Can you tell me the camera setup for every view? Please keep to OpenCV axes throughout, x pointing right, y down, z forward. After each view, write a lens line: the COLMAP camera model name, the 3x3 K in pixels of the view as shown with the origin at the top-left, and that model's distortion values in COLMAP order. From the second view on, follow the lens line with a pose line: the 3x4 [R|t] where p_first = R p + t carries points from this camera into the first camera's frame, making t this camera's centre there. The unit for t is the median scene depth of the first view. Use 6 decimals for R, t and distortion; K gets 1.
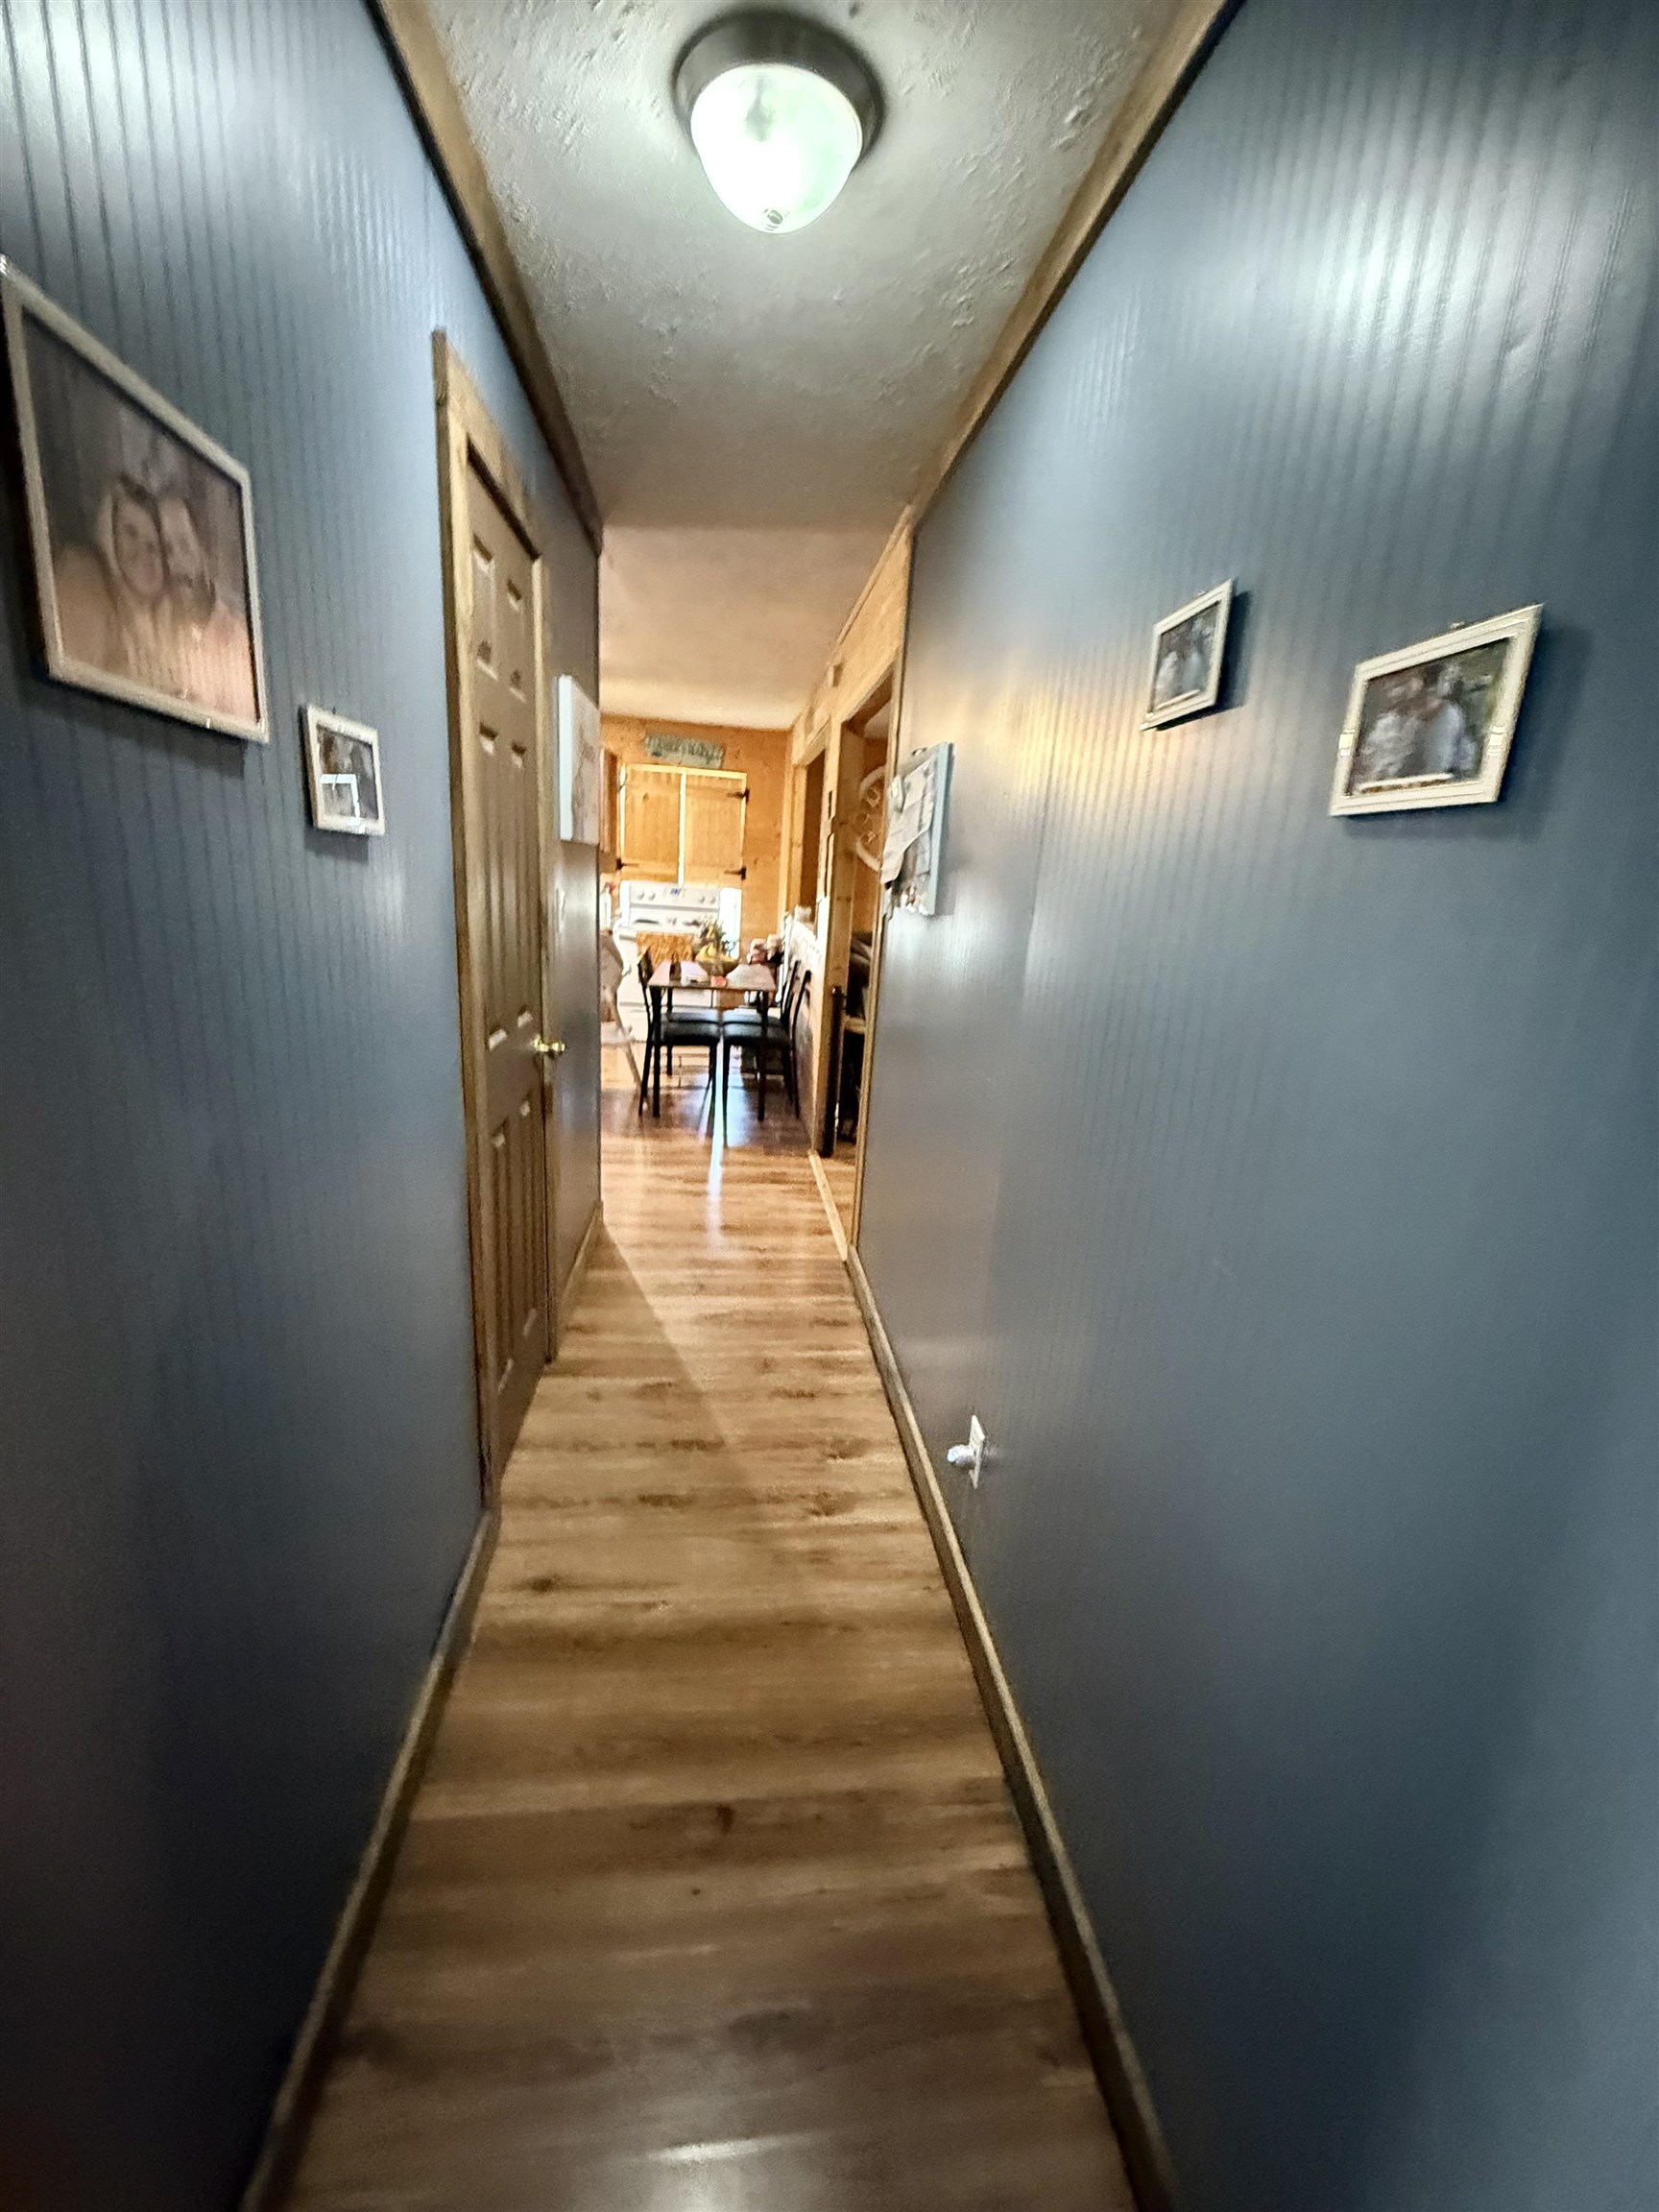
lens RADIAL K [[882.5, 0, 829.5], [0, 882.5, 1106.0], [0, 0, 1]] dist [-0.001702, 0.000322]
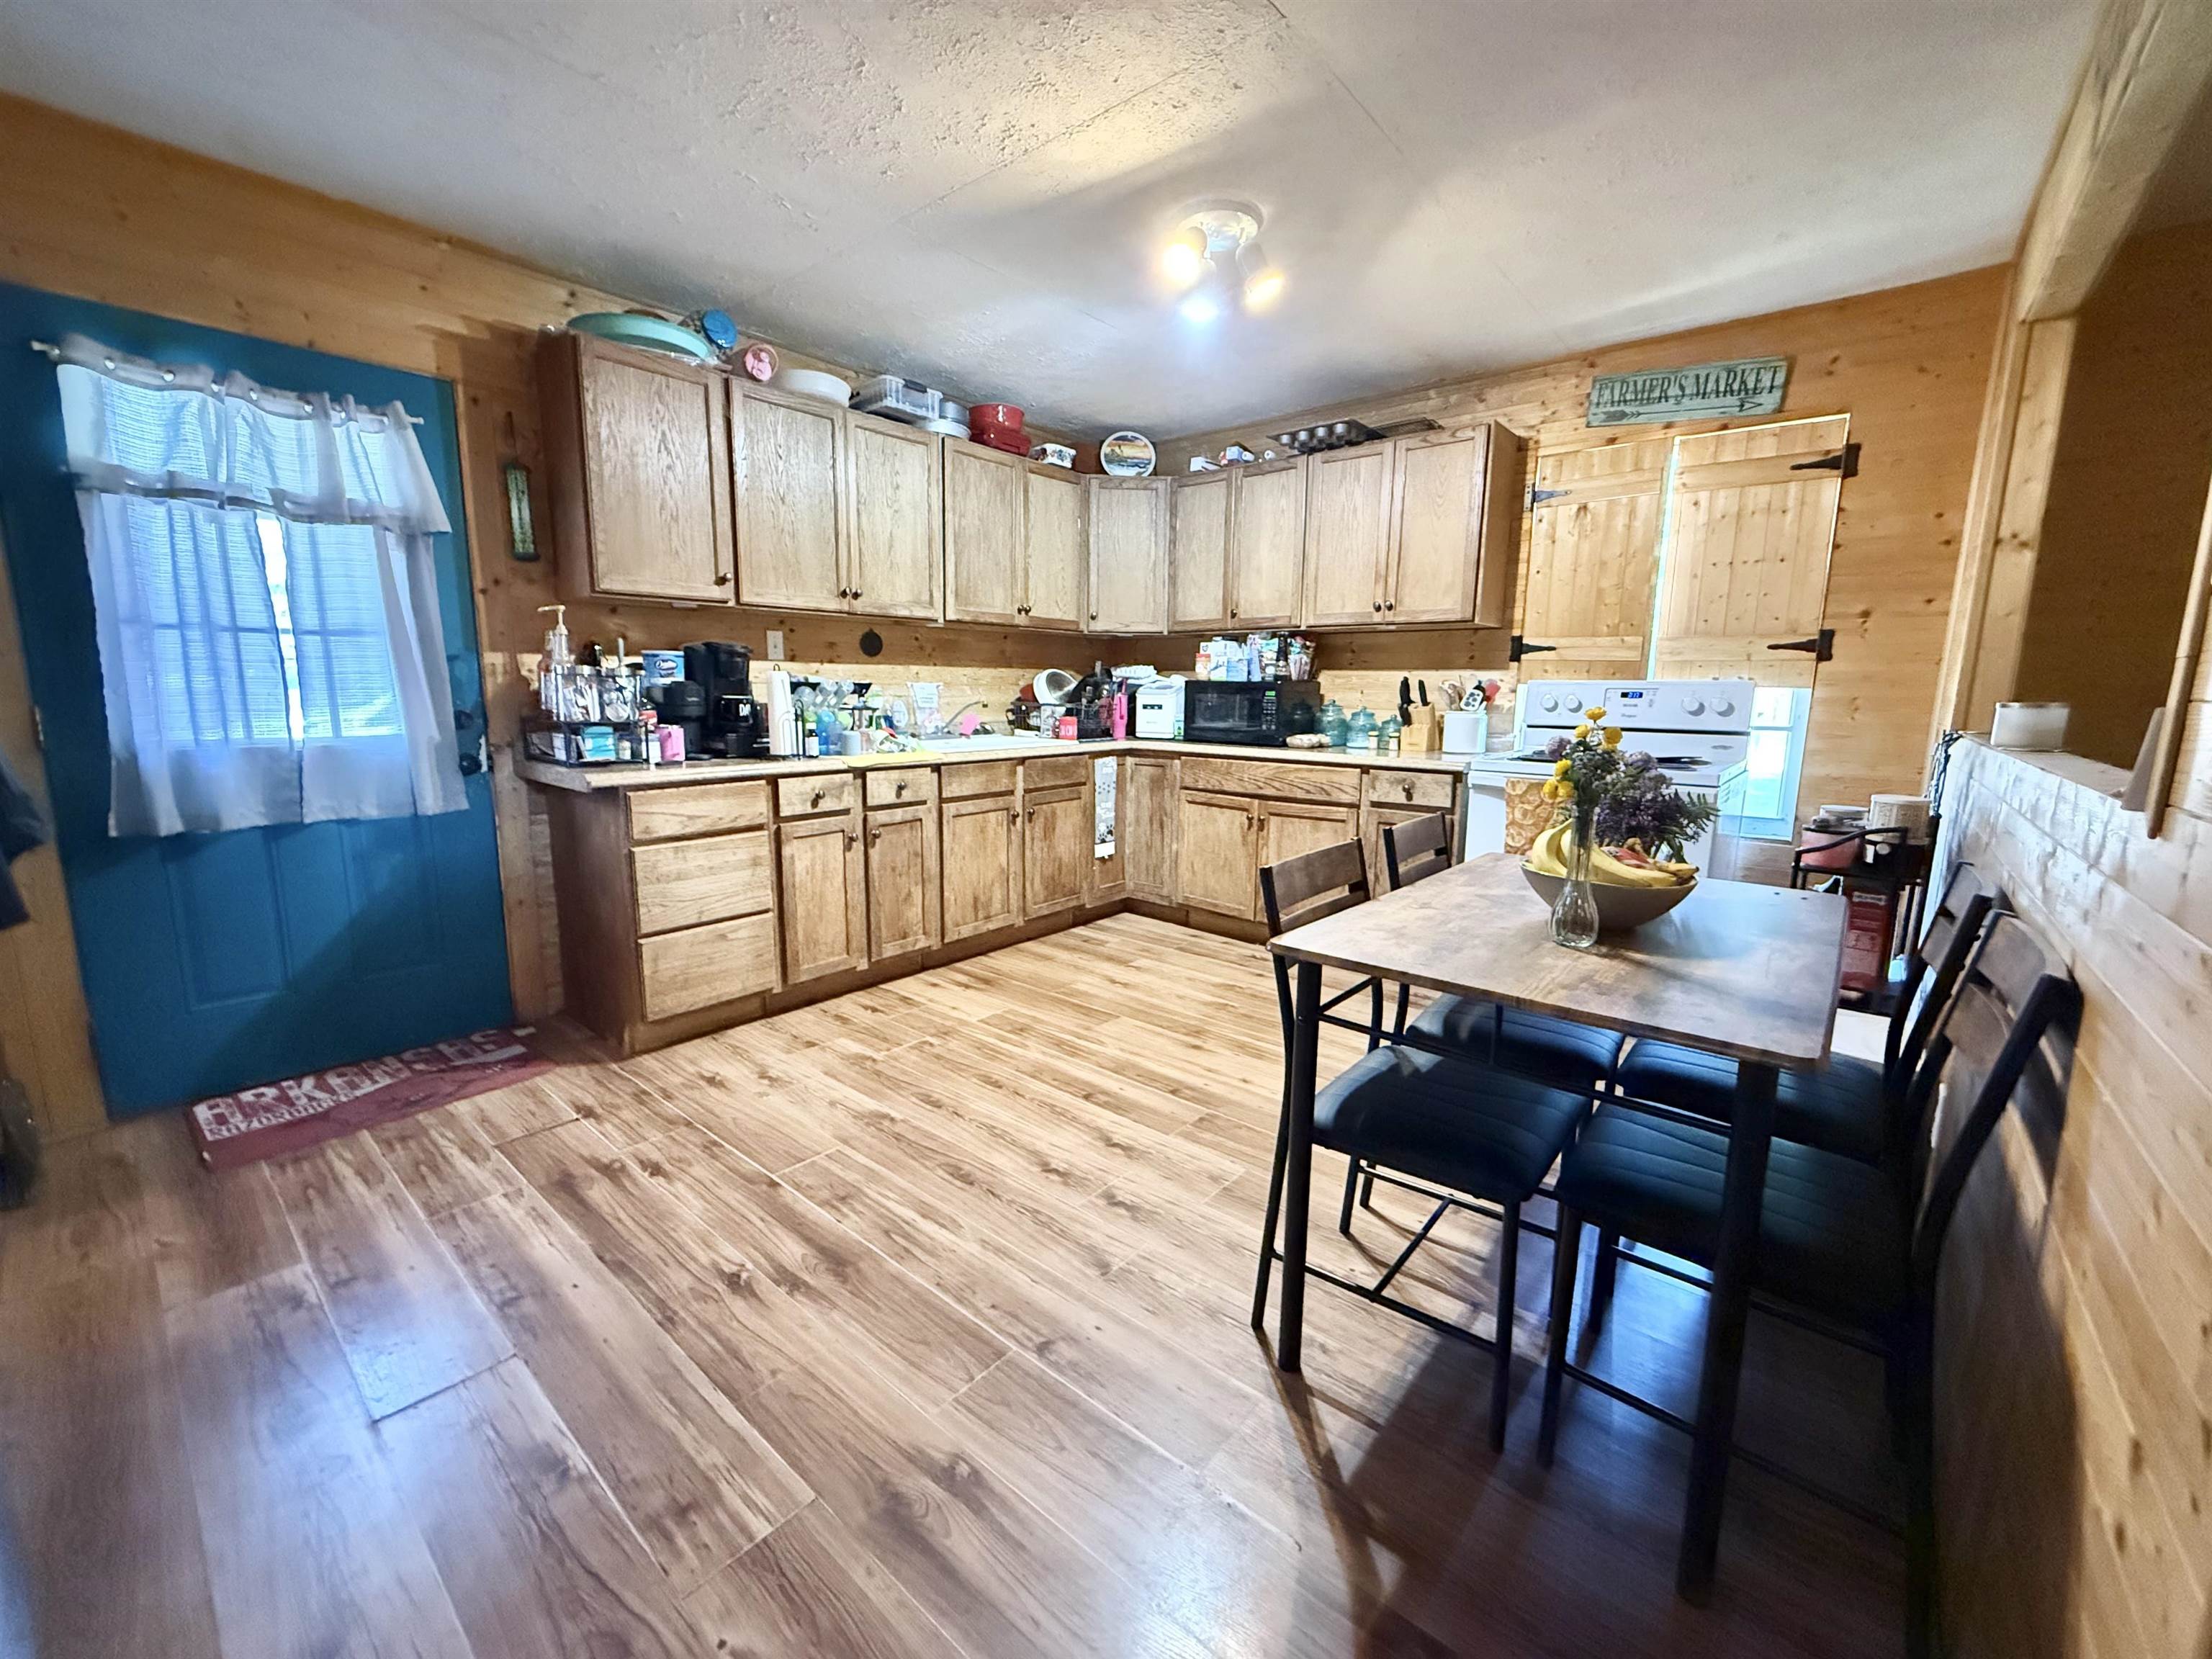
lens RADIAL K [[882.5, 0, 1101.2], [0, 882.5, 828.5], [0, 0, 1]] dist [-0.001702, 0.000322]
pose [[0.679195, 0.058826, -0.731597, -0.019937], [-0.160281, 0.984612, -0.069630, -0.097240], [0.716243, 0.164554, 0.678172, 0.500548]]
